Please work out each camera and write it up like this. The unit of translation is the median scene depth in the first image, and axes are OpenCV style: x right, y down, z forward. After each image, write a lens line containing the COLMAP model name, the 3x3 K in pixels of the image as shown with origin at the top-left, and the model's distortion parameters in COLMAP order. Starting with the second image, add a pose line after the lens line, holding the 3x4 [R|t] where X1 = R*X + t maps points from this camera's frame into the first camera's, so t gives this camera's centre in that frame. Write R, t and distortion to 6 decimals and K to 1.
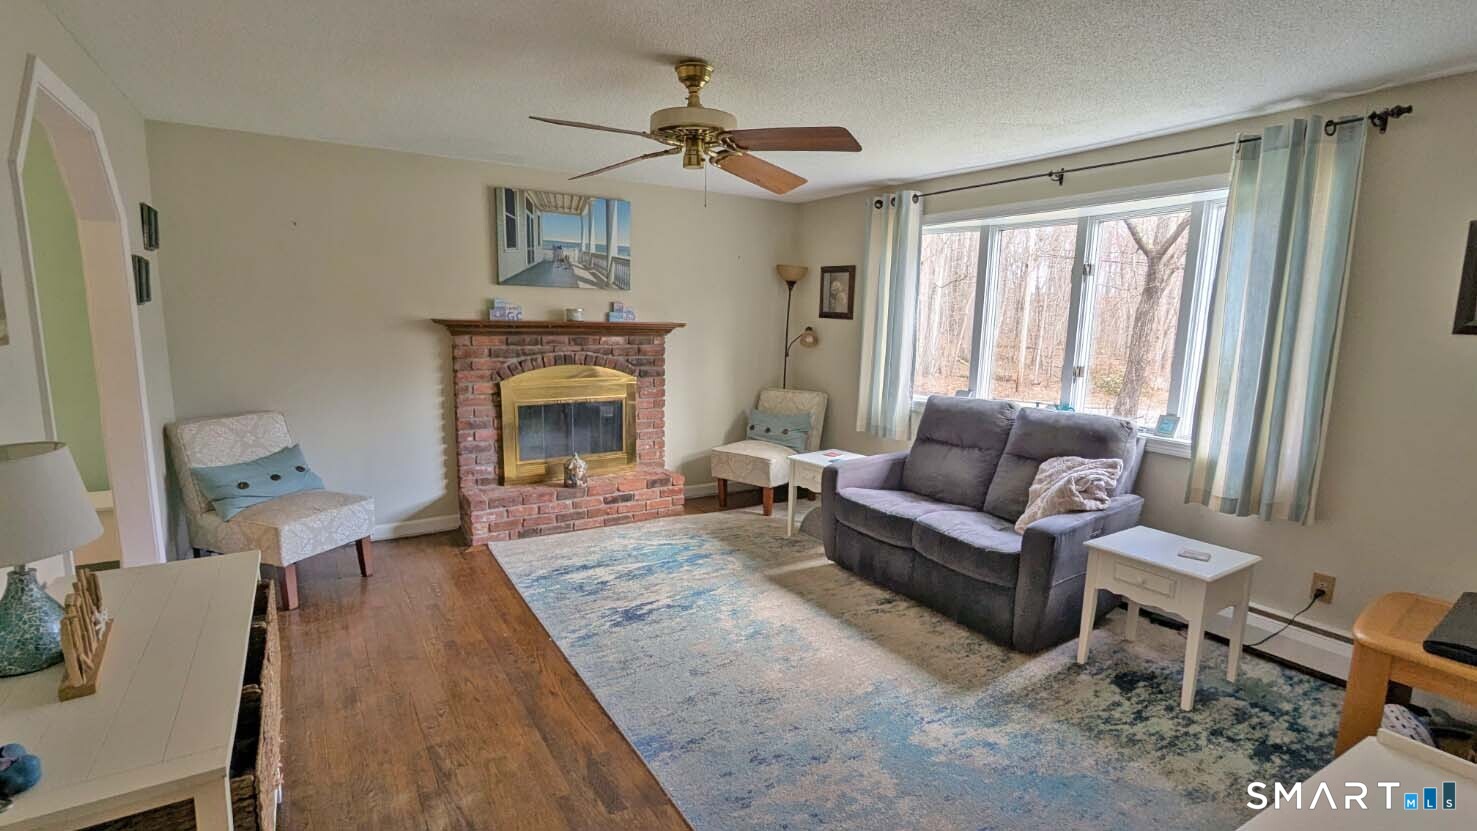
lens RADIAL K [[696.5, 0, 738.6], [0, 696.5, 425.1], [0, 0, 1]] dist [0.002237, 0.000866]
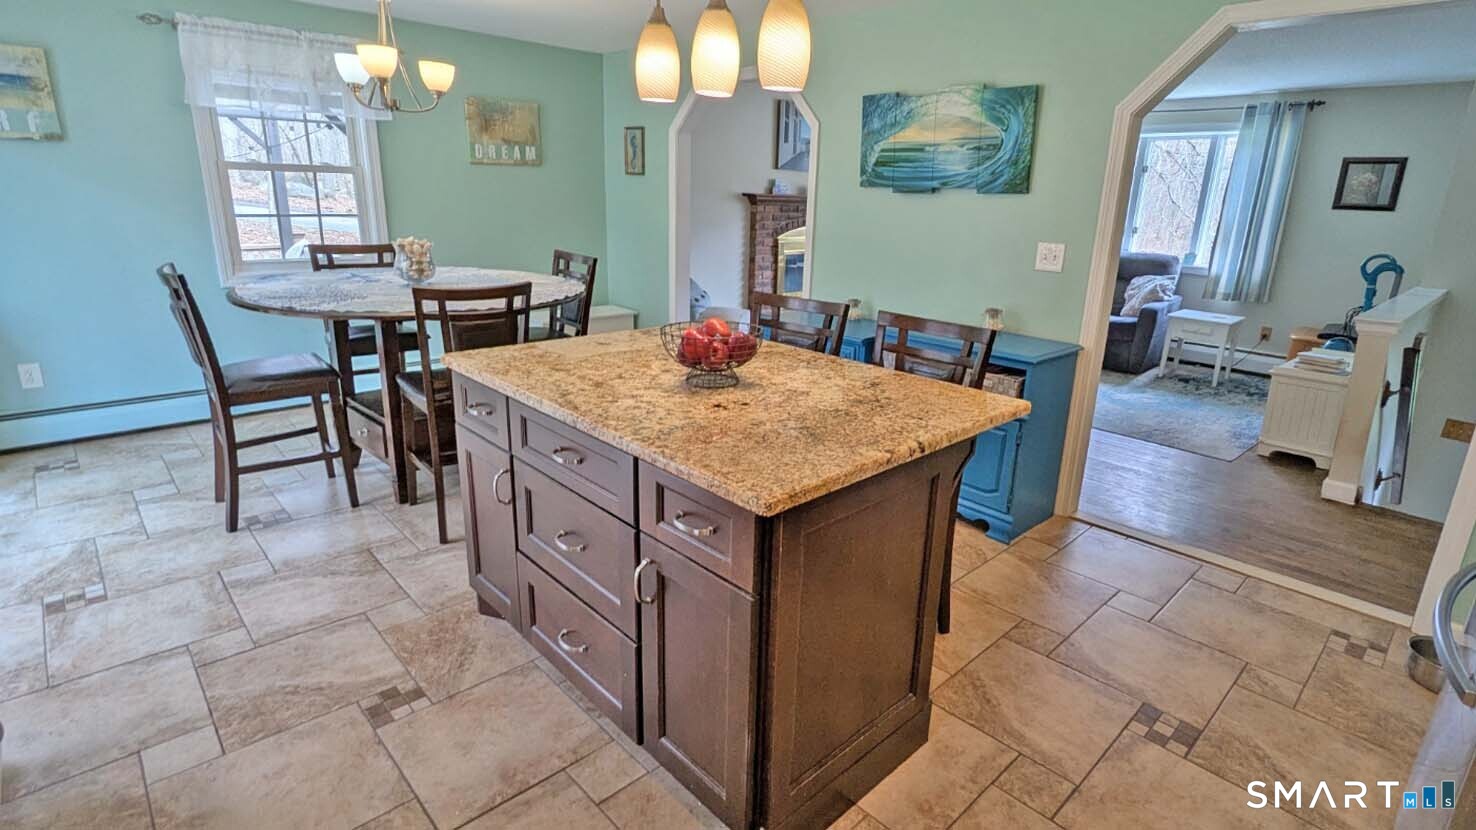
lens RADIAL K [[735.0, 0, 771.4], [0, 735.0, 407.8], [0, 0, 1]] dist [0.000214, -0.001962]
pose [[0.976524, -0.048617, 0.209849, -0.704833], [0.019232, 0.989985, 0.139860, 0.076577], [-0.214547, -0.132541, 0.967679, -0.547957]]
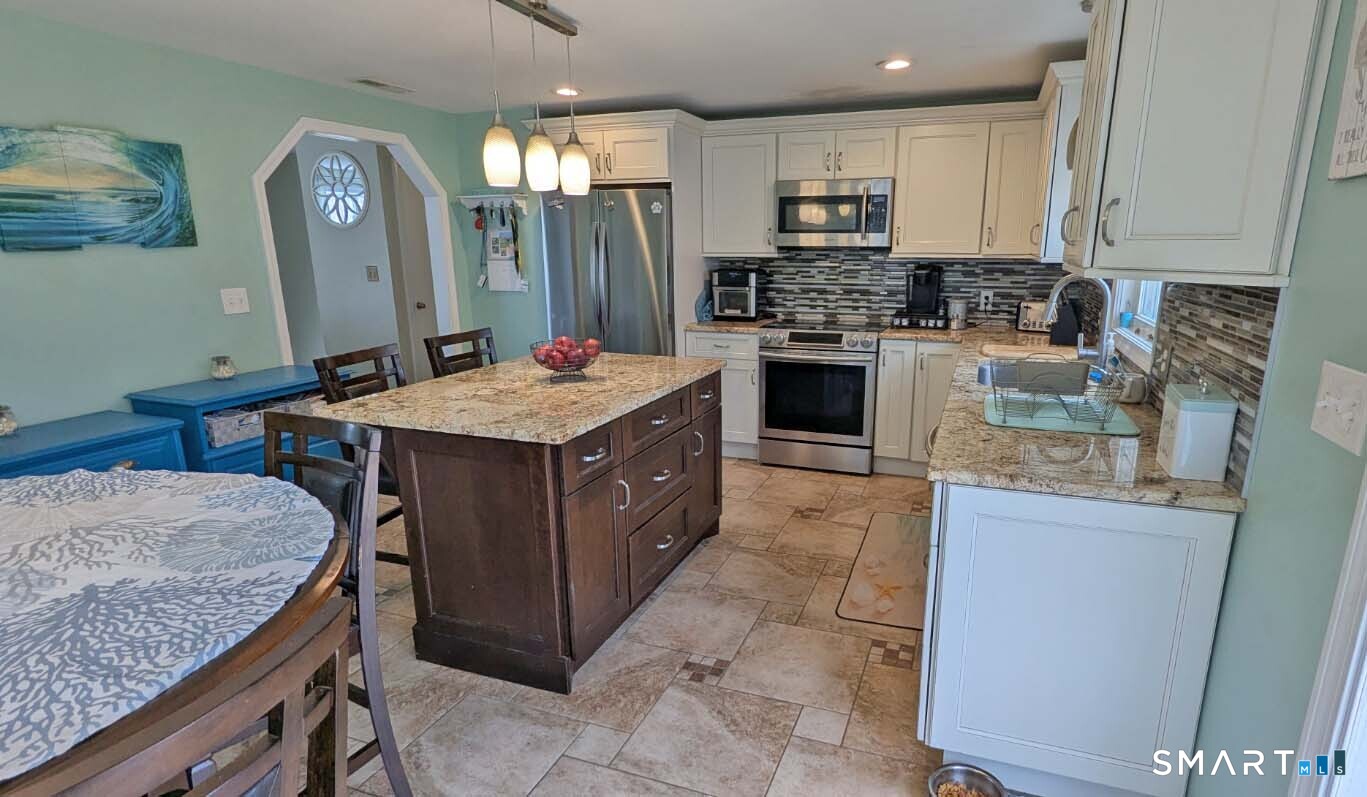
lens RADIAL K [[705.5, 0, 735.0], [0, 705.5, 425.9], [0, 0, 1]] dist [0.006893, 0.000013]
pose [[-0.622165, -0.215831, 0.752548, -1.255002], [0.113243, 0.926328, 0.359294, -0.057335], [-0.774653, 0.308761, -0.551888, 0.173022]]
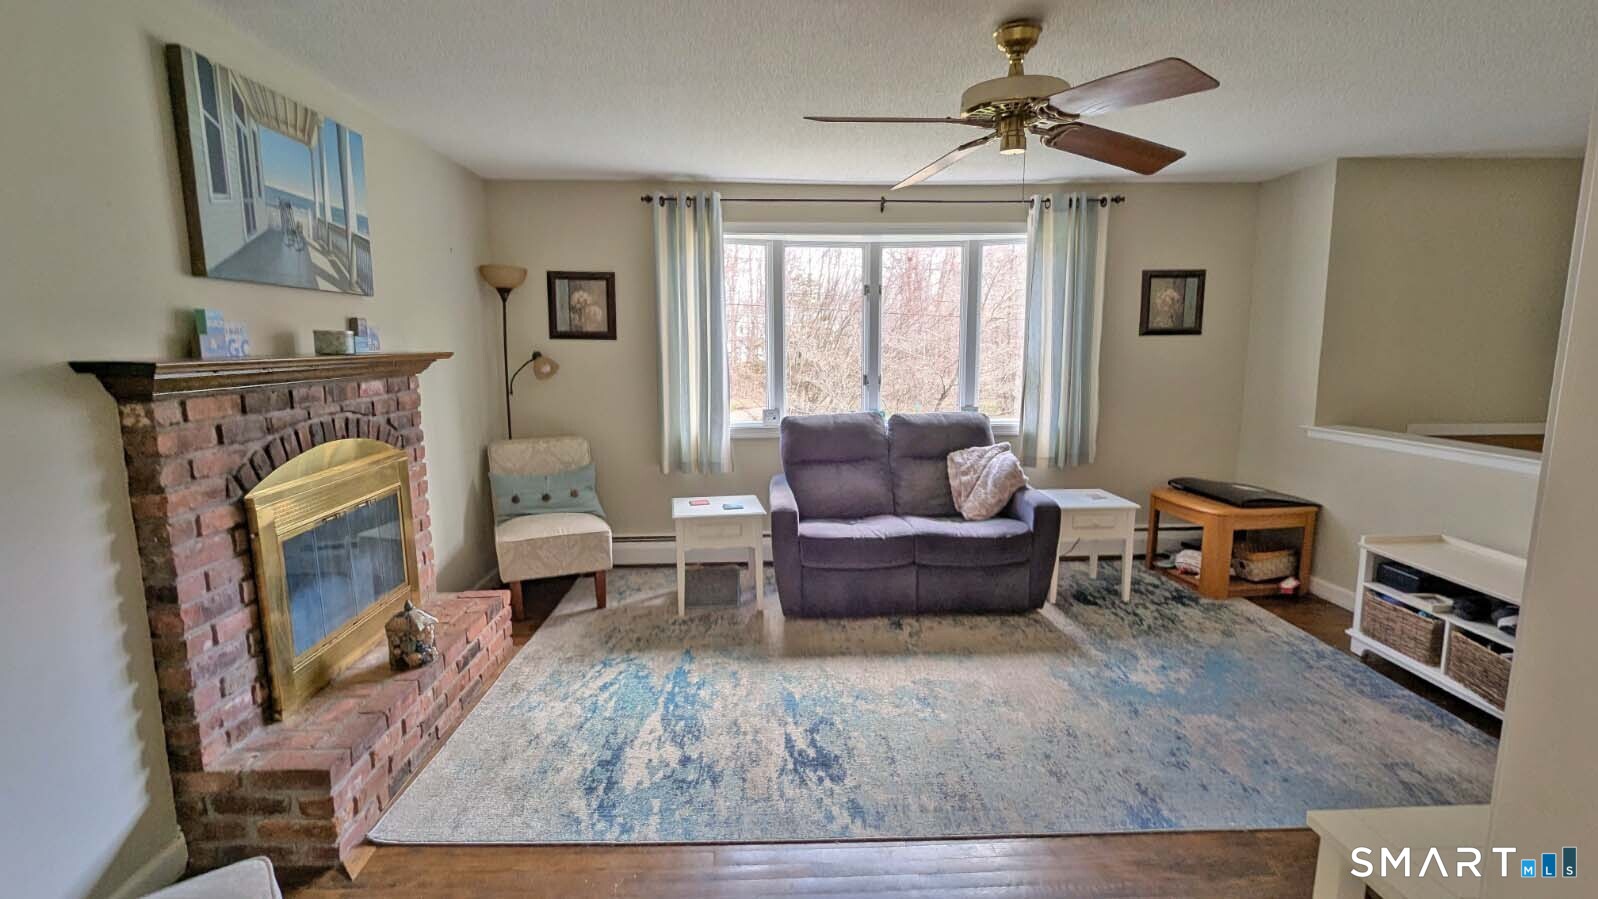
lens RADIAL K [[753.6, 0, 794.0], [0, 753.6, 457.2], [0, 0, 1]] dist [0.002237, 0.000866]
pose [[0.491506, -0.157686, 0.856480, -0.584926], [0.154307, 0.983679, 0.092552, -0.078752], [-0.857095, 0.086671, 0.507816, 0.461014]]
